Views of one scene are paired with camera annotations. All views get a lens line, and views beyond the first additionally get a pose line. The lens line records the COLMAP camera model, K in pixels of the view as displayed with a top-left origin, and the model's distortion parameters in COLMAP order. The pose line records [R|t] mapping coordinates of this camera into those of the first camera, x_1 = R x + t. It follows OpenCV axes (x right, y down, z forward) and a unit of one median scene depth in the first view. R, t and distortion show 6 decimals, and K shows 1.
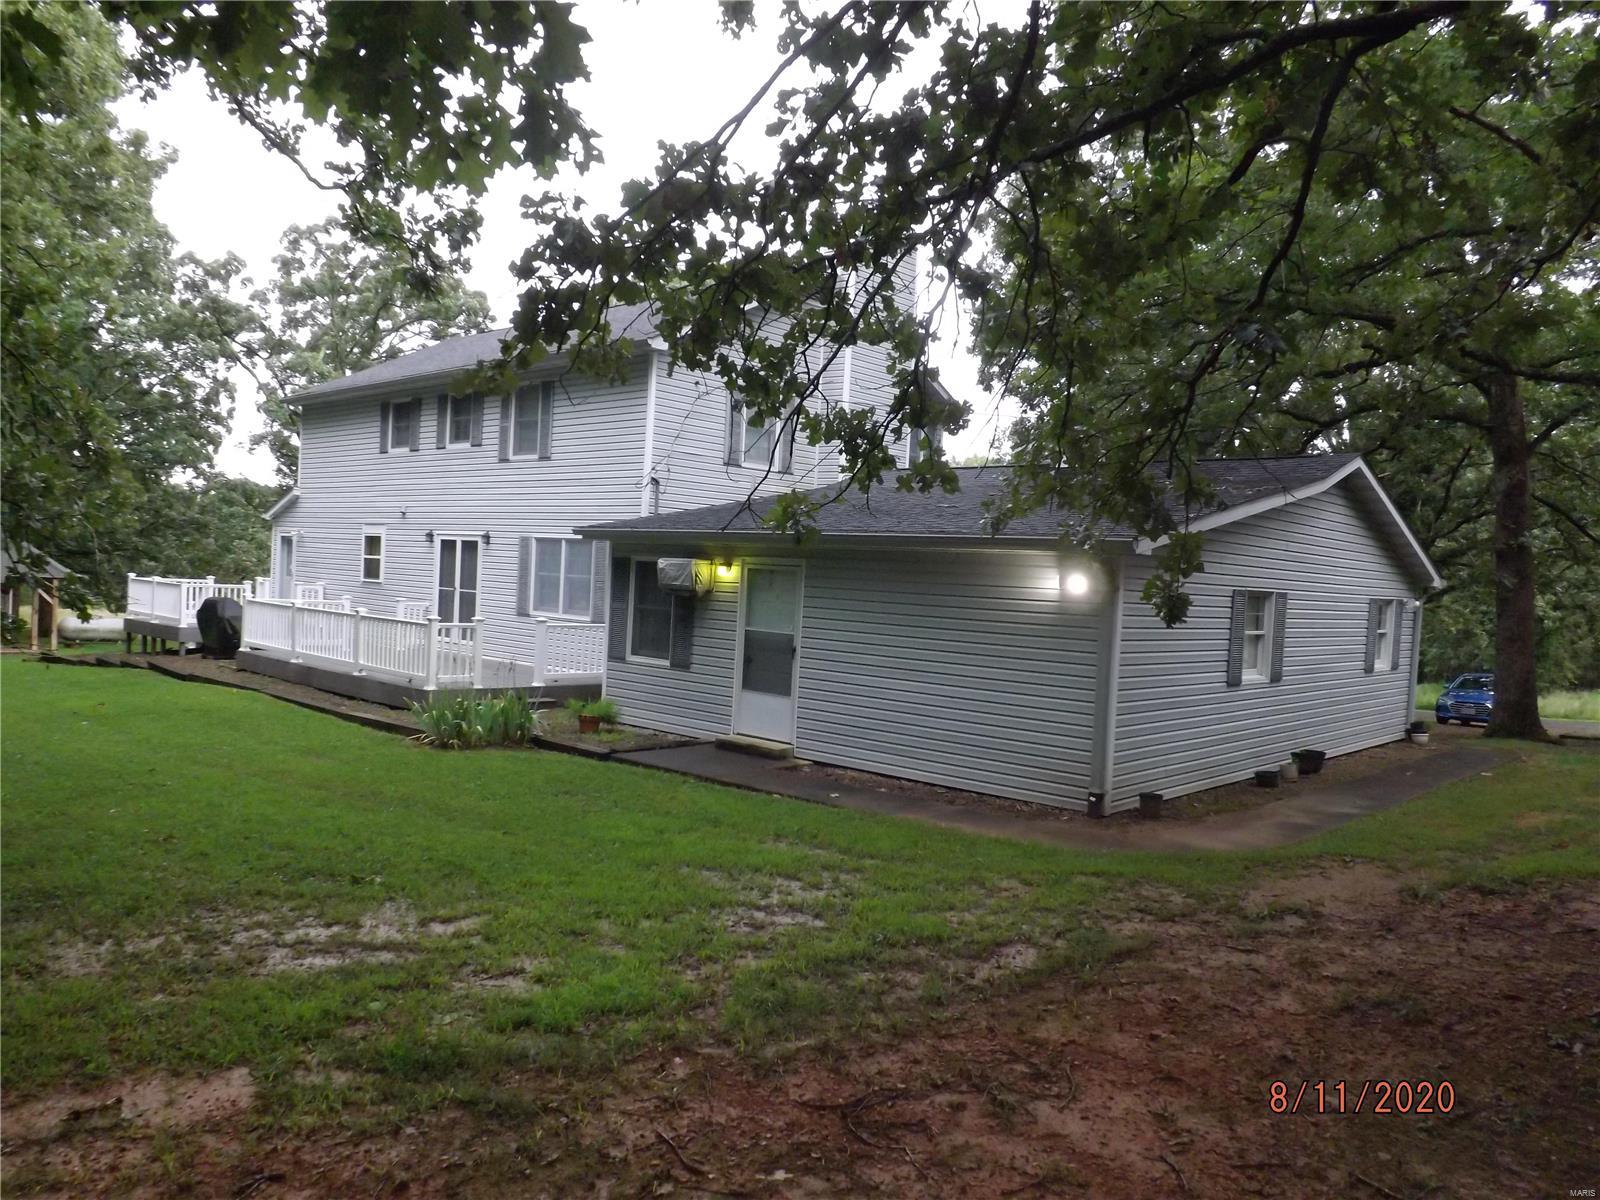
lens RADIAL K [[1146.1, 0, 799.9], [0, 1146.1, 603.6], [0, 0, 1]] dist [-0.063035, 0.003188]
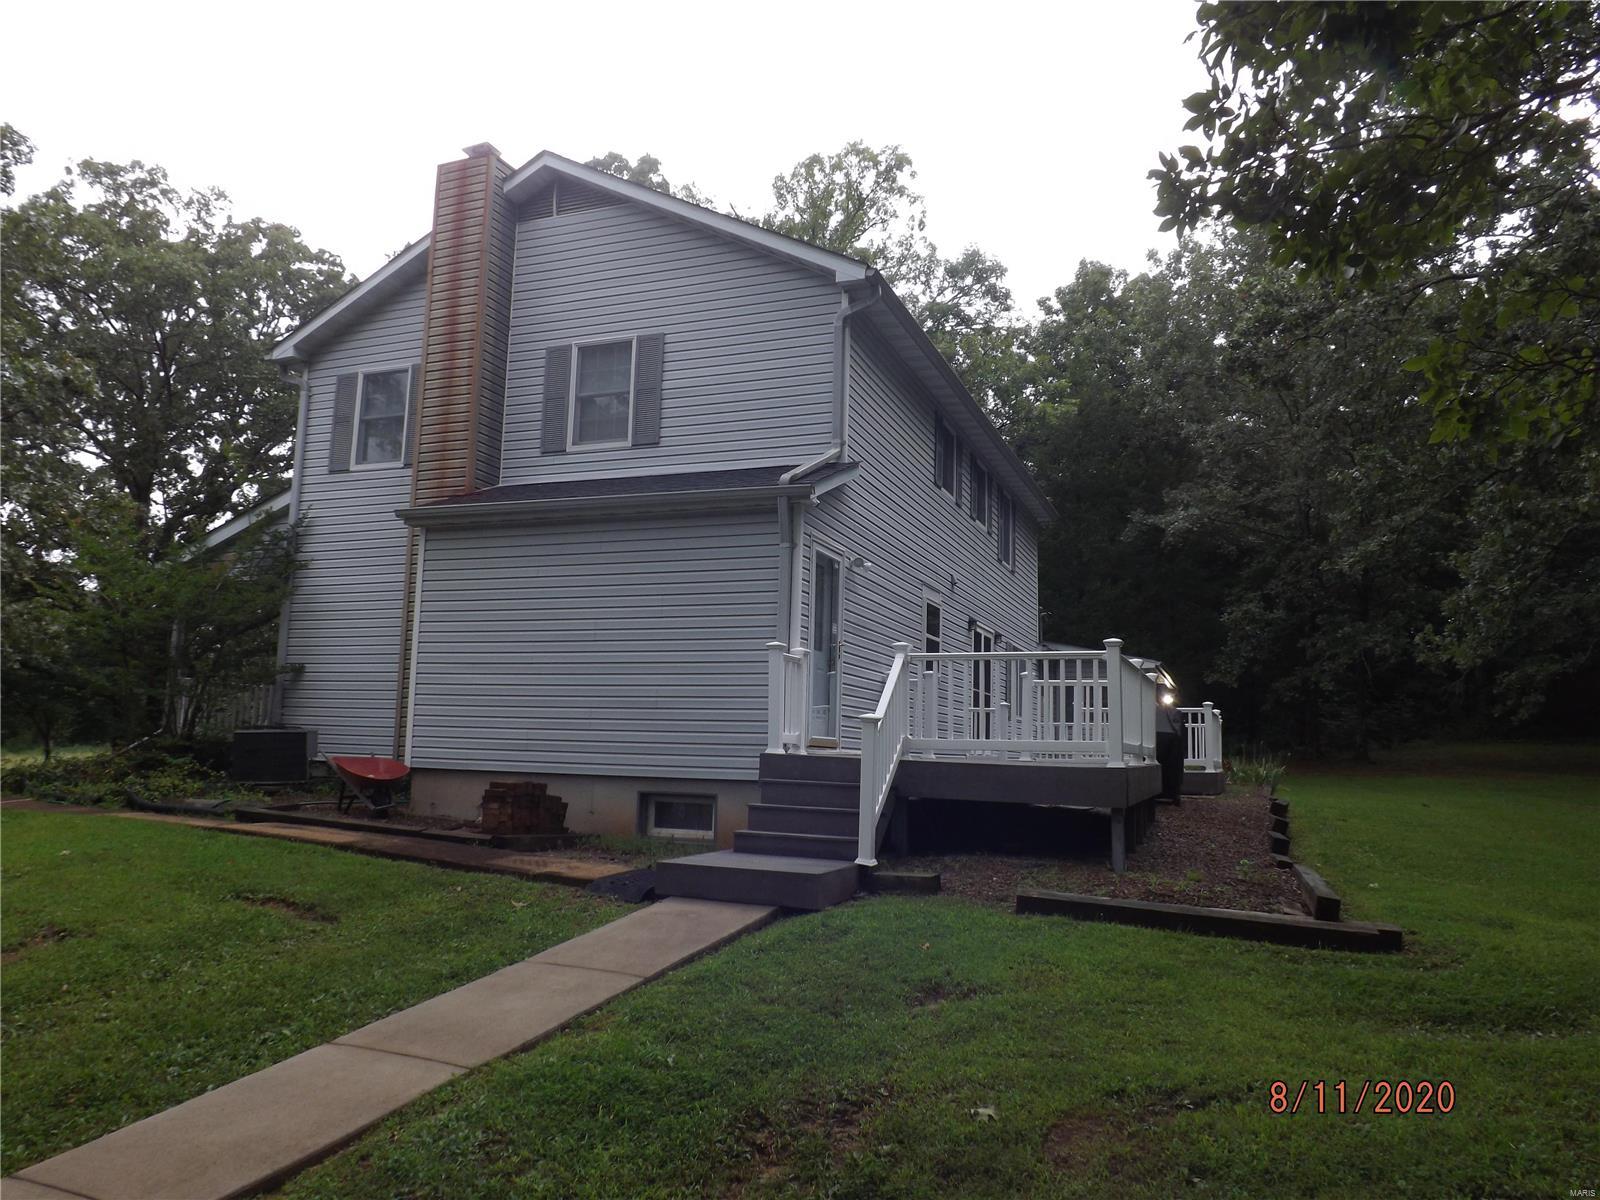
lens RADIAL K [[1146.1, 0, 796.9], [0, 1146.1, 589.0], [0, 0, 1]] dist [-0.063035, 0.003188]
pose [[-0.354547, 0.083922, 0.931264, -1.070547], [-0.009471, 0.995591, -0.093324, -0.008557], [-0.934990, -0.041908, -0.352189, 1.454589]]
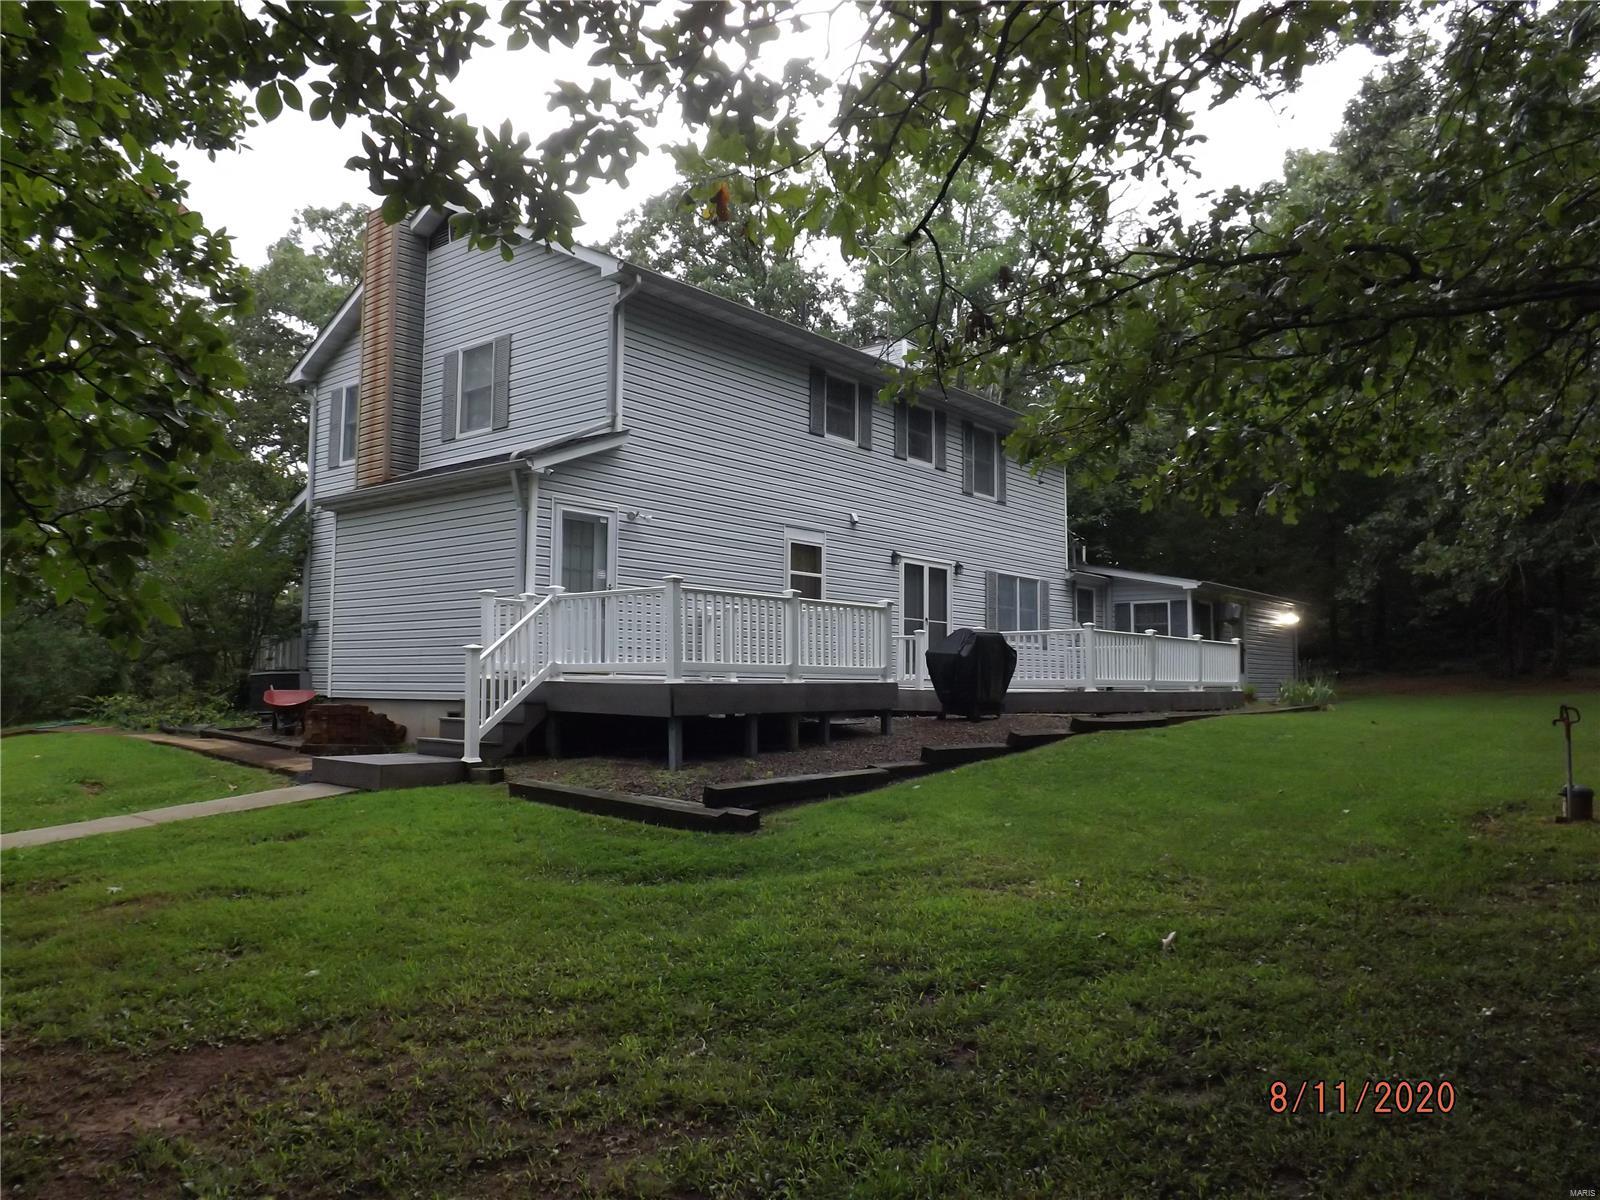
lens RADIAL K [[1146.1, 0, 800.3], [0, 1146.1, 589.9], [0, 0, 1]] dist [-0.063035, 0.003188]
pose [[-0.048962, 0.042461, 0.997898, -1.220679], [0.026117, 0.998809, -0.041218, -0.002175], [-0.998459, 0.024044, -0.050012, 1.160154]]
